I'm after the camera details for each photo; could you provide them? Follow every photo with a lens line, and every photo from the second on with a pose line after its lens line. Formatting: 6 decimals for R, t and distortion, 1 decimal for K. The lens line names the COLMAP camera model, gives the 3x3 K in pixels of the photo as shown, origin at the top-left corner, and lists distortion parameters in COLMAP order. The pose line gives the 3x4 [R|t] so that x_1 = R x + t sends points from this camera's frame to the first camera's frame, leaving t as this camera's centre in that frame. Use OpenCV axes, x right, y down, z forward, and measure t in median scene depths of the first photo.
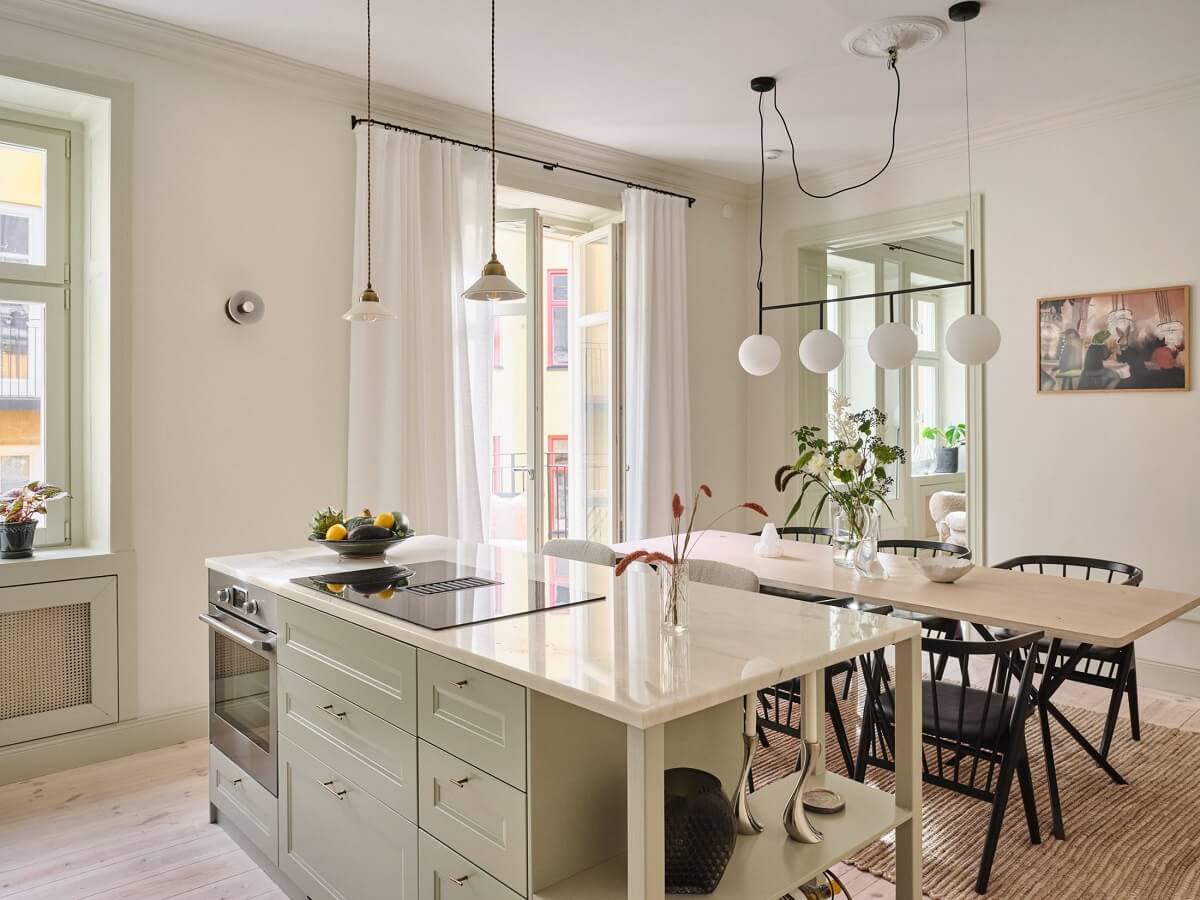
lens RADIAL K [[873.1, 0, 608.1], [0, 873.1, 419.0], [0, 0, 1]] dist [-0.013071, 0.002545]
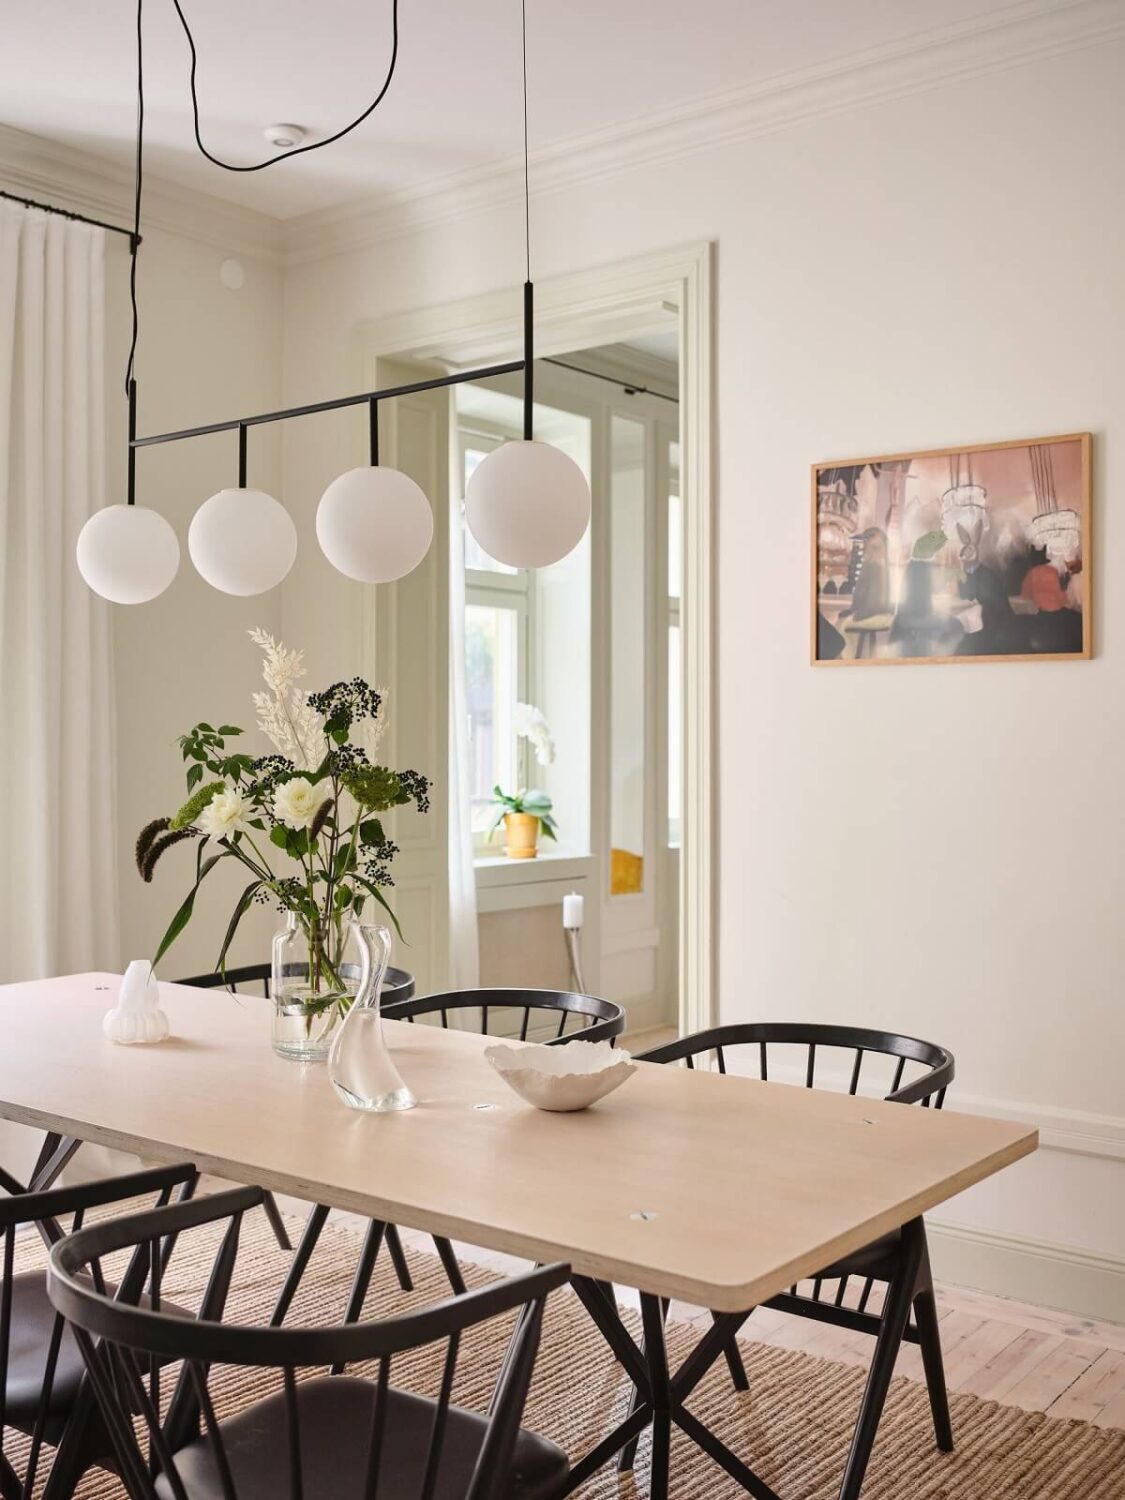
lens RADIAL K [[1585.2, 0, 580.3], [0, 1585.2, 712.7], [0, 0, 1]] dist [0.006832, 0.000000]
pose [[0.982842, 0.011063, 0.184120, 0.250793], [-0.006762, 0.999690, -0.023973, 0.019481], [-0.184328, 0.022317, 0.982611, 0.220679]]
